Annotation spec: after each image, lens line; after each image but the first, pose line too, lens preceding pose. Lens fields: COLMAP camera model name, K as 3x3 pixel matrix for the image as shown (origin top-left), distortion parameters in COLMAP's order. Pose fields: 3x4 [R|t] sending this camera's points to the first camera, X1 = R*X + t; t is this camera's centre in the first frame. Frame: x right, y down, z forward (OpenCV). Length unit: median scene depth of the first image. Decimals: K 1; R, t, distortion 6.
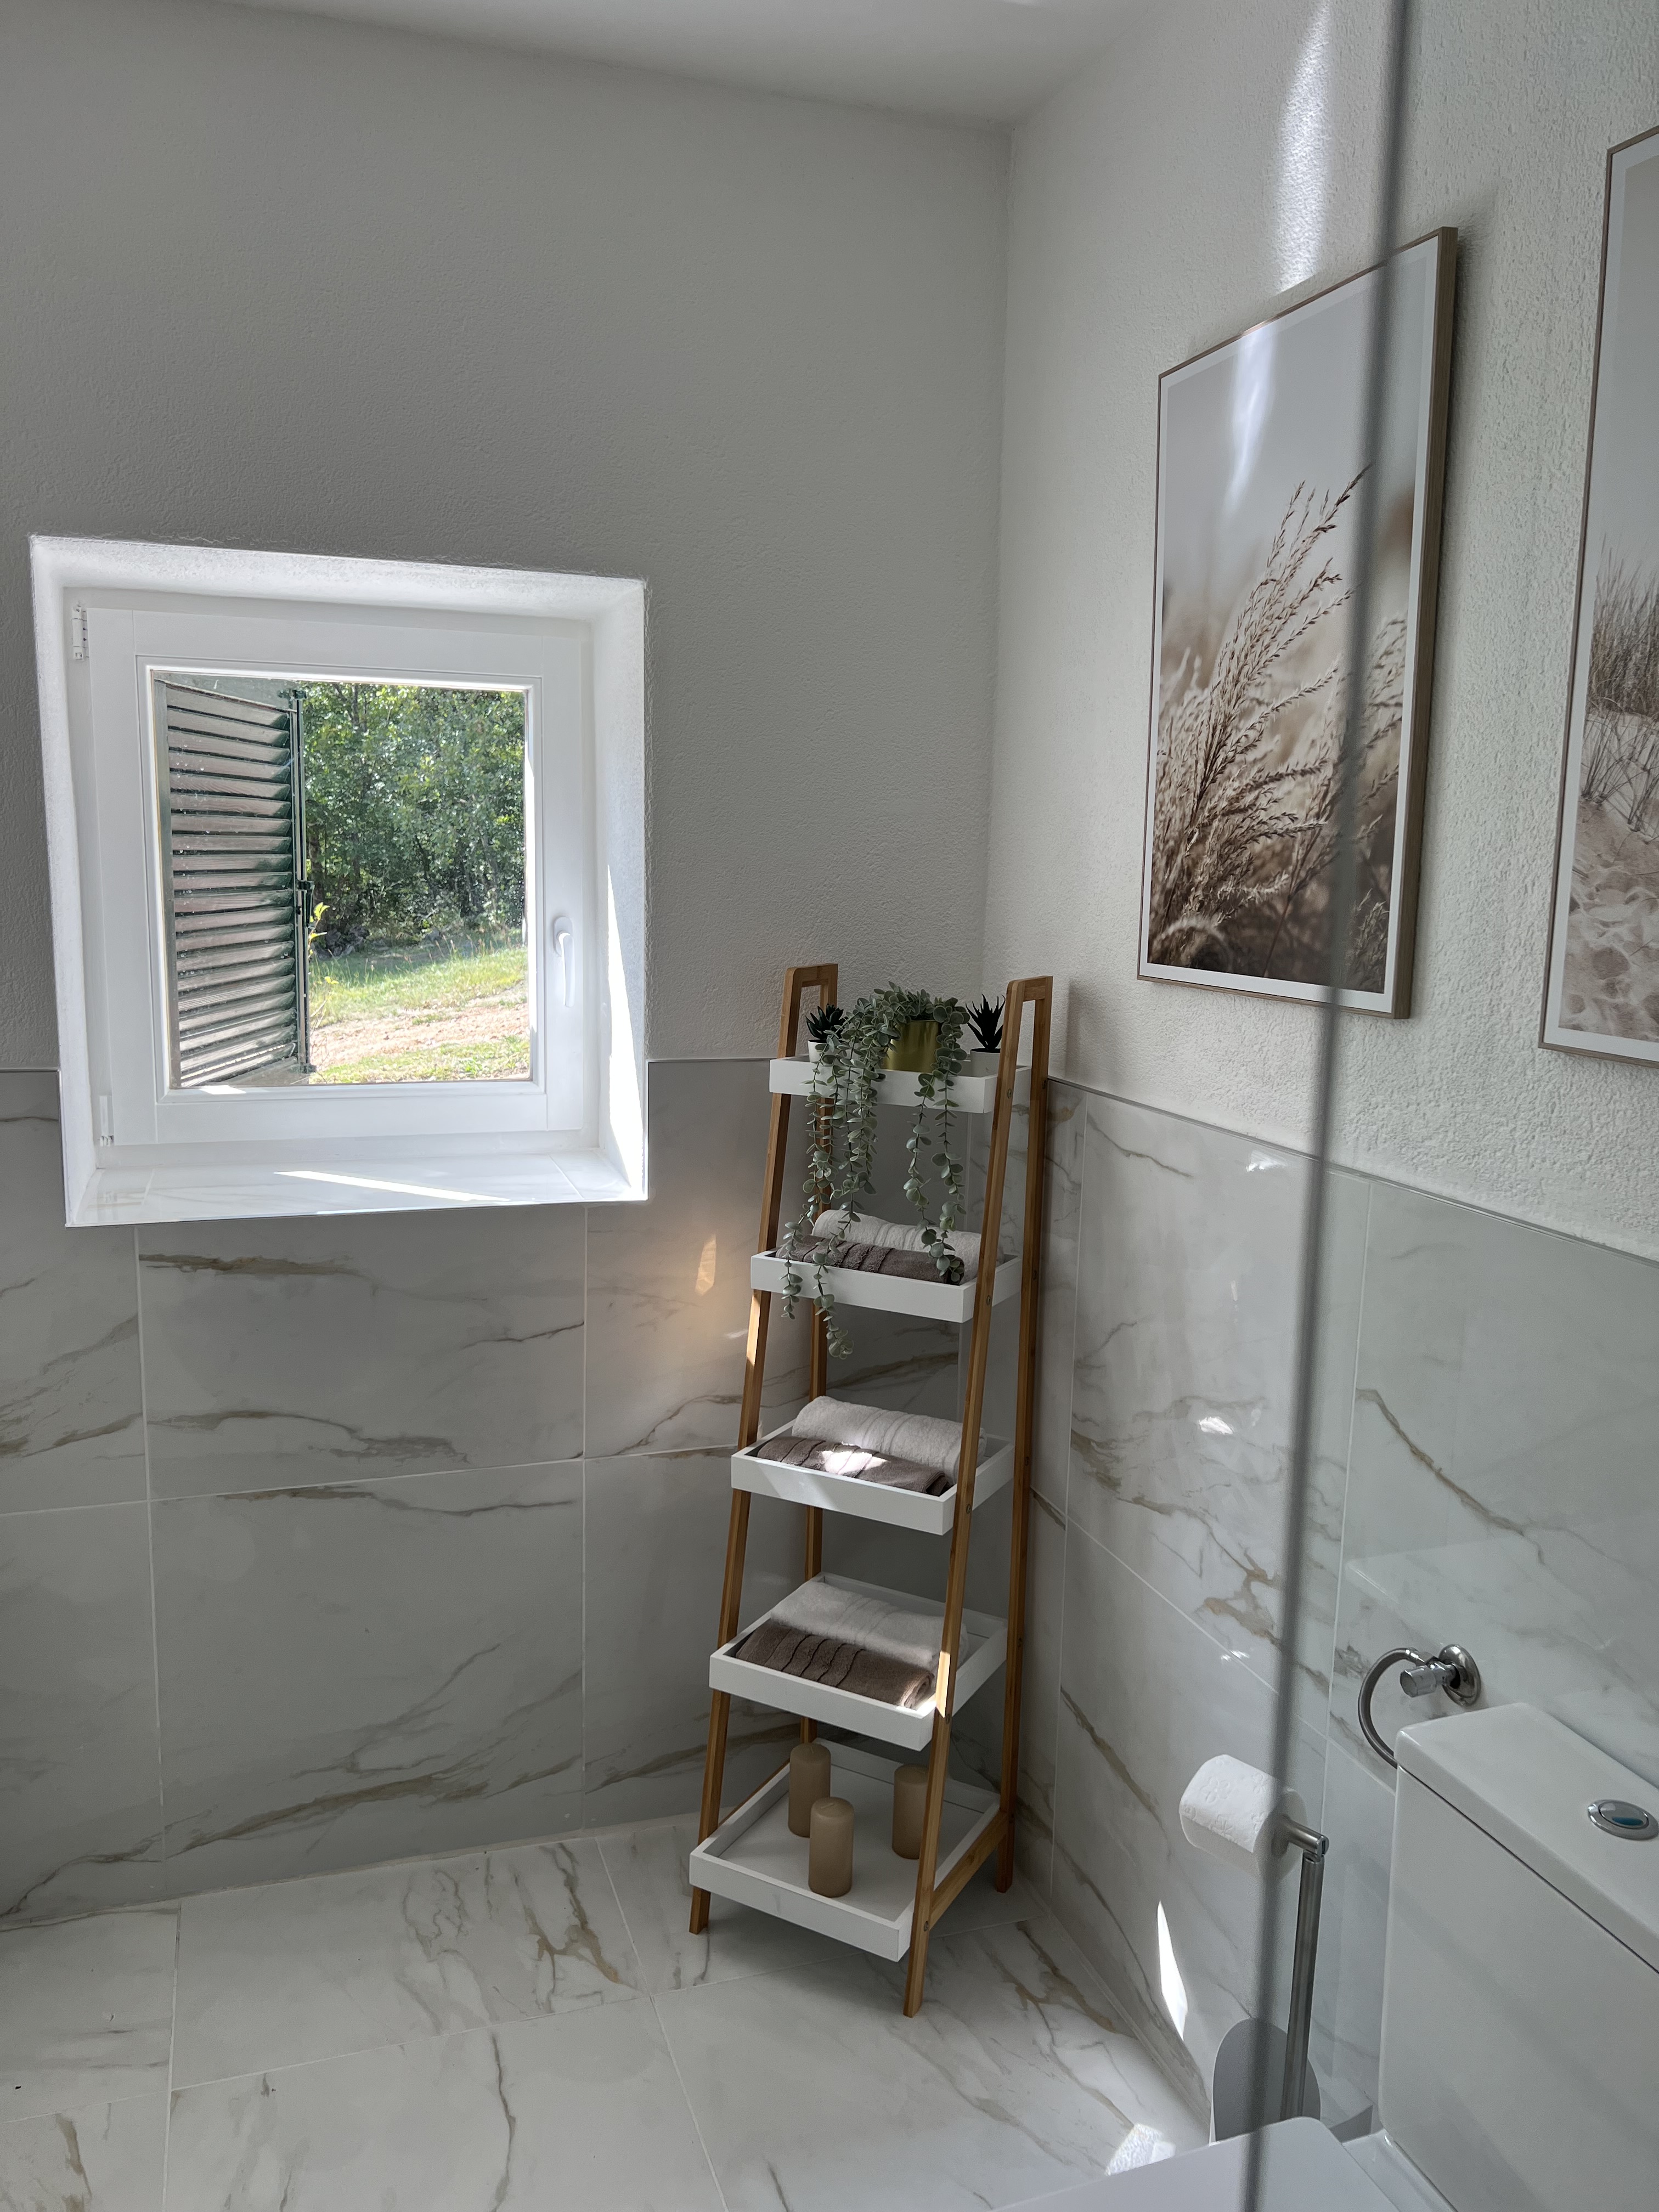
lens RADIAL K [[1662.8, 0, 827.1], [0, 1662.8, 1117.6], [0, 0, 1]] dist [0.106261, -0.219504]
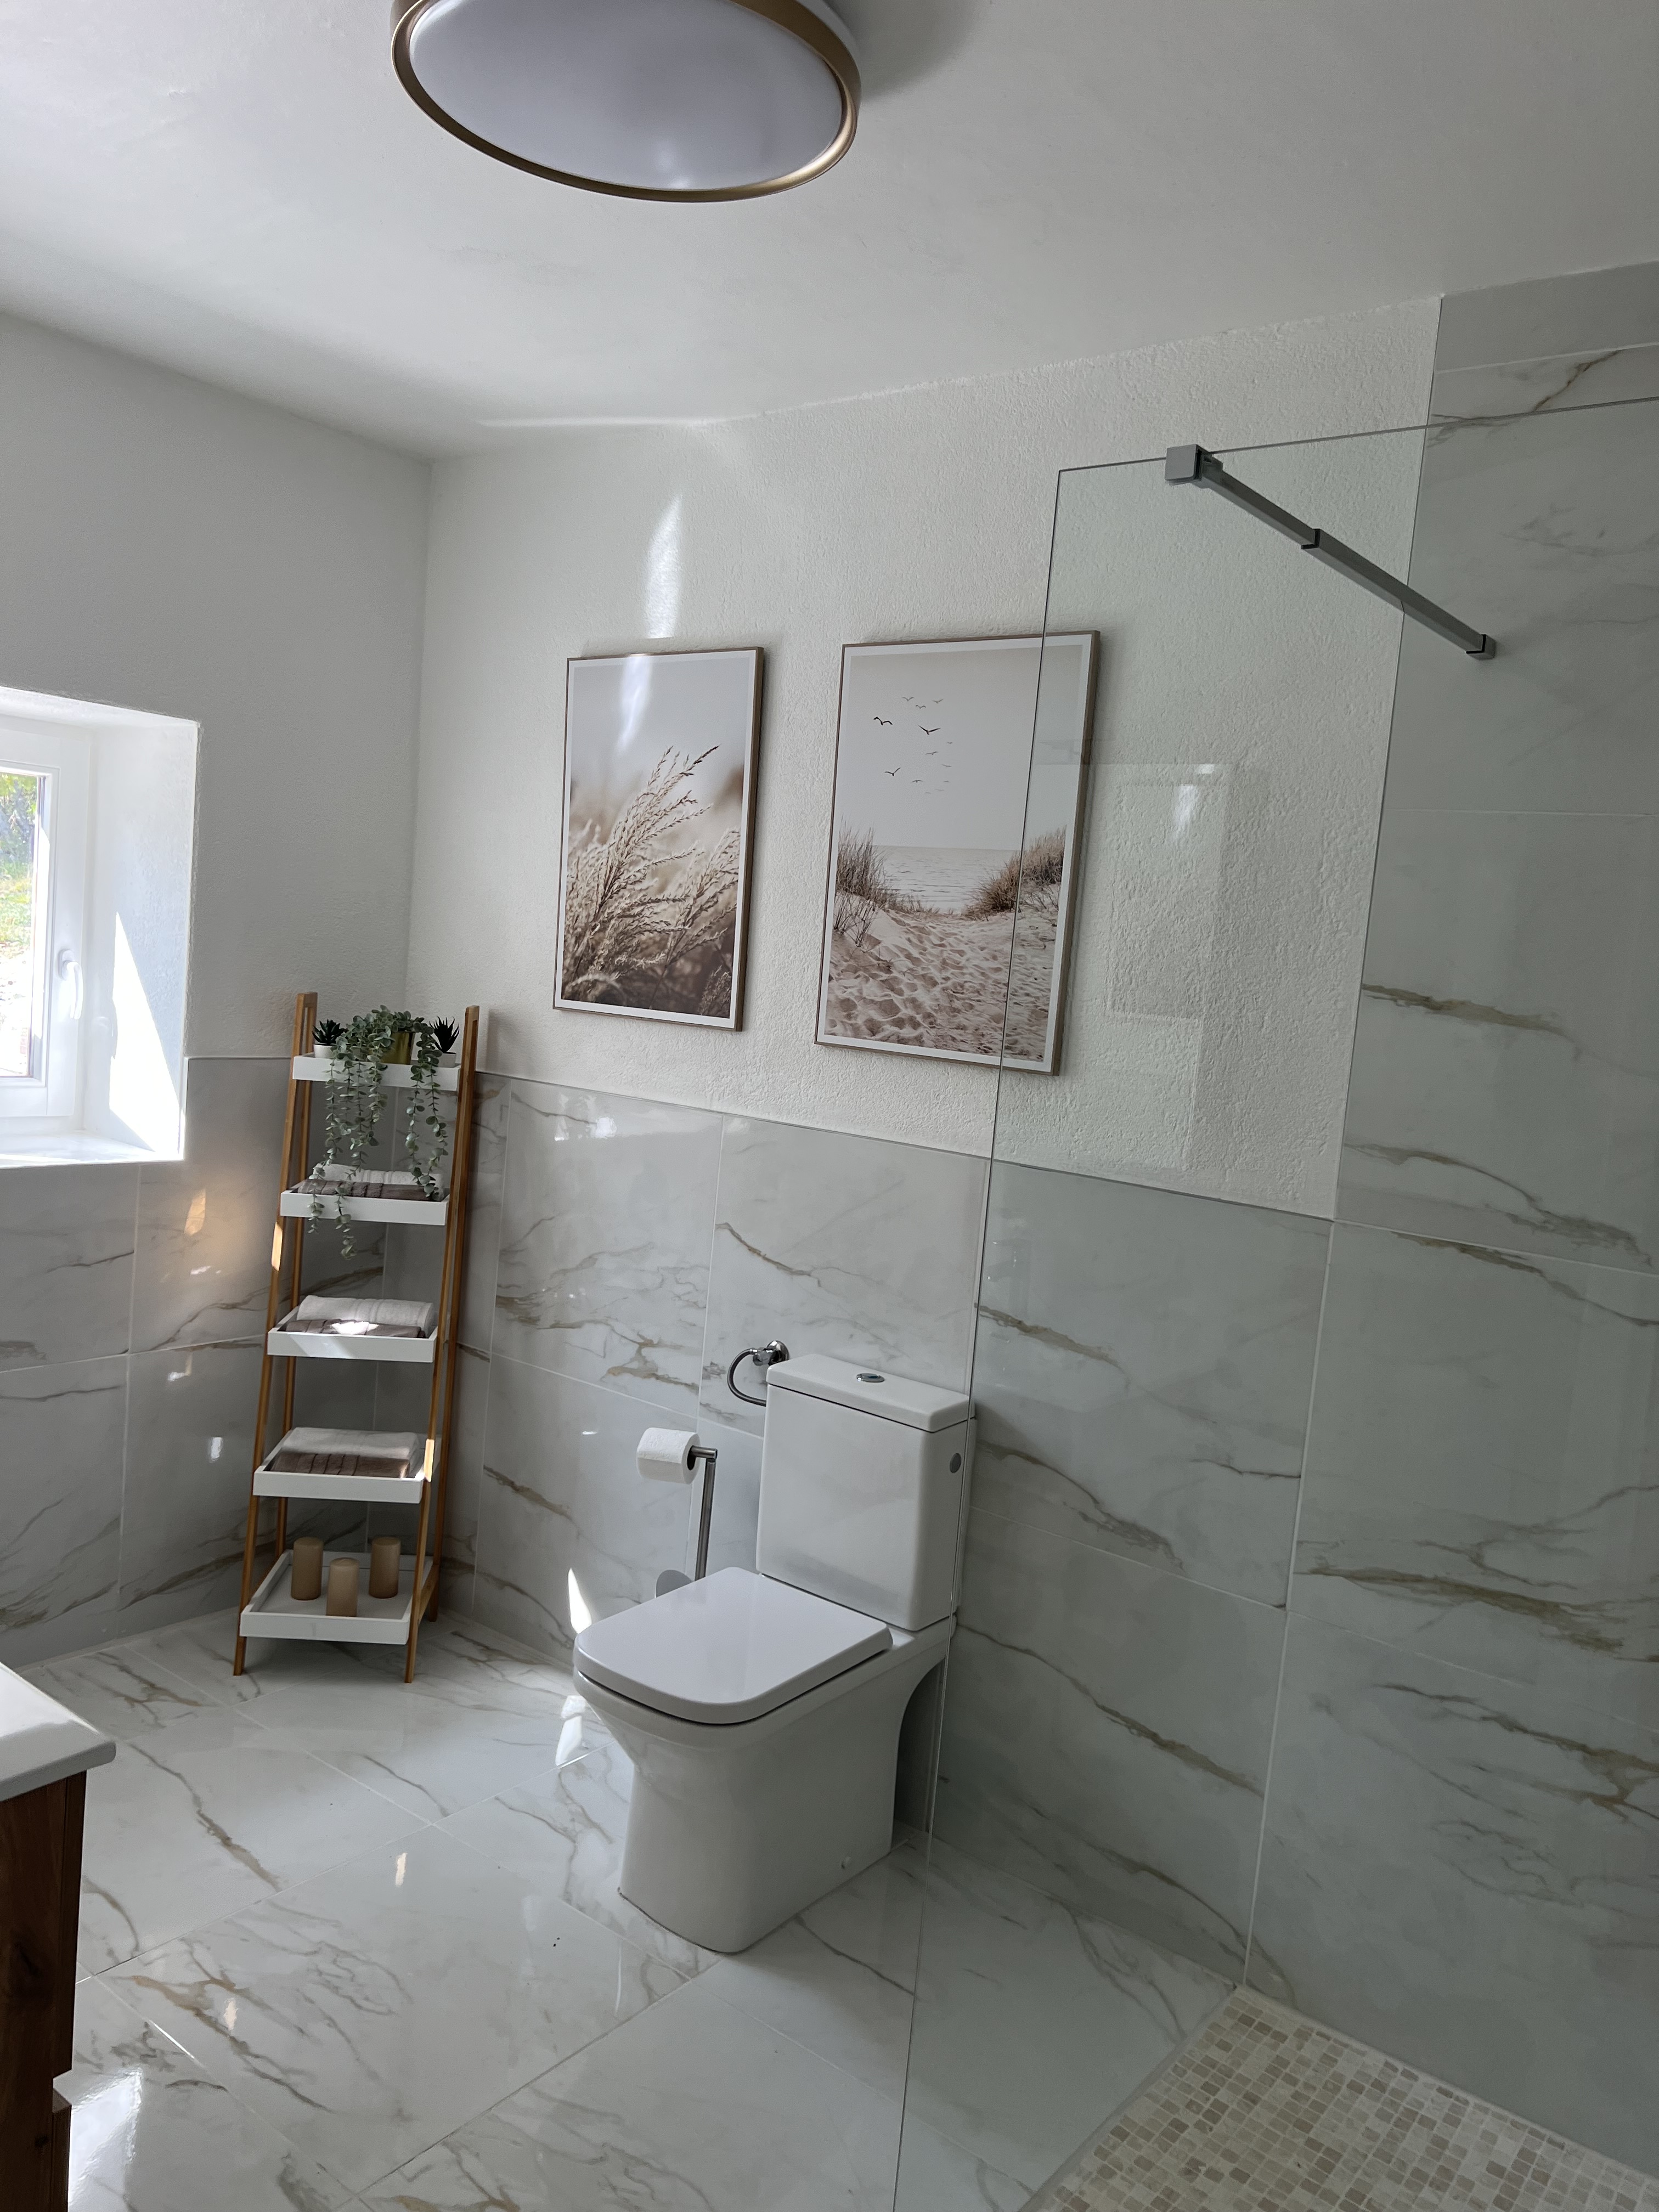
lens RADIAL K [[1655.8, 0, 829.5], [0, 1655.8, 1106.0], [0, 0, 1]] dist [0.095828, -0.148696]
pose [[0.834324, -0.003553, 0.551262, -0.520790], [0.023801, 0.999279, -0.029581, 0.072309], [-0.550760, 0.037801, 0.833807, -0.551424]]
